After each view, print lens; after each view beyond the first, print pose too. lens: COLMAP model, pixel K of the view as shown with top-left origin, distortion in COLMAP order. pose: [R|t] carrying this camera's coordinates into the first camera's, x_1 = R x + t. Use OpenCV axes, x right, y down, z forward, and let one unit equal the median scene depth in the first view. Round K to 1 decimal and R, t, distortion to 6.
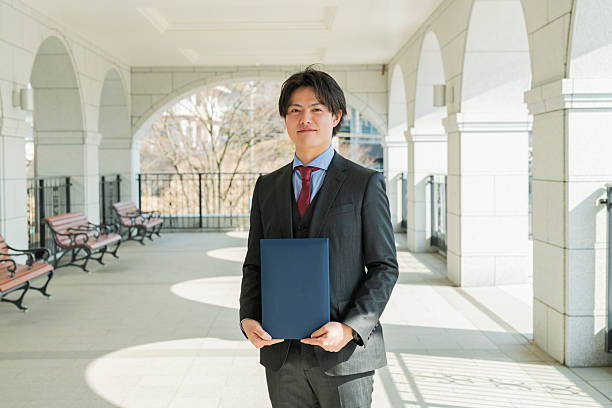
lens RADIAL K [[878.2, 0, 296.7], [0, 878.2, 196.3], [0, 0, 1]] dist [-0.000452, 0.008401]
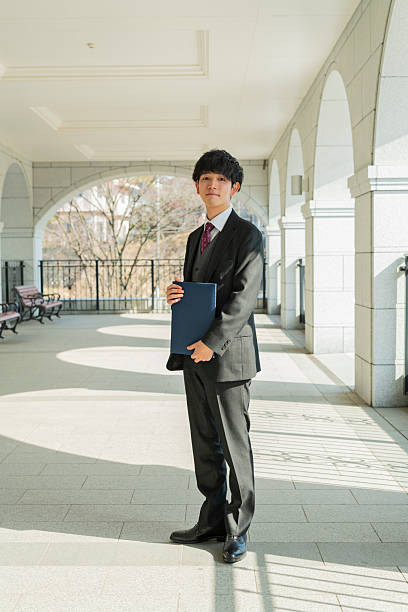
lens RADIAL K [[847.8, 0, 204.0], [0, 847.8, 306.0], [0, 0, 1]] dist [0.015088, 0.009335]
pose [[0.999979, -0.000608, -0.006416, 0.036023], [0.000720, 0.999845, 0.017578, 0.014995], [0.006405, -0.017583, 0.999825, -0.064835]]
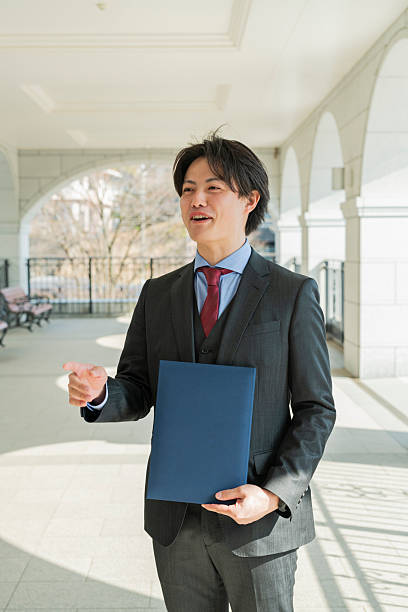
lens RADIAL K [[847.8, 0, 204.0], [0, 847.8, 306.0], [0, 0, 1]] dist [0.015088, 0.009335]
pose [[0.999801, -0.001489, 0.019913, -0.001248], [0.000822, 0.999441, 0.033432, -0.005077], [-0.019952, -0.033409, 0.999243, 0.053333]]
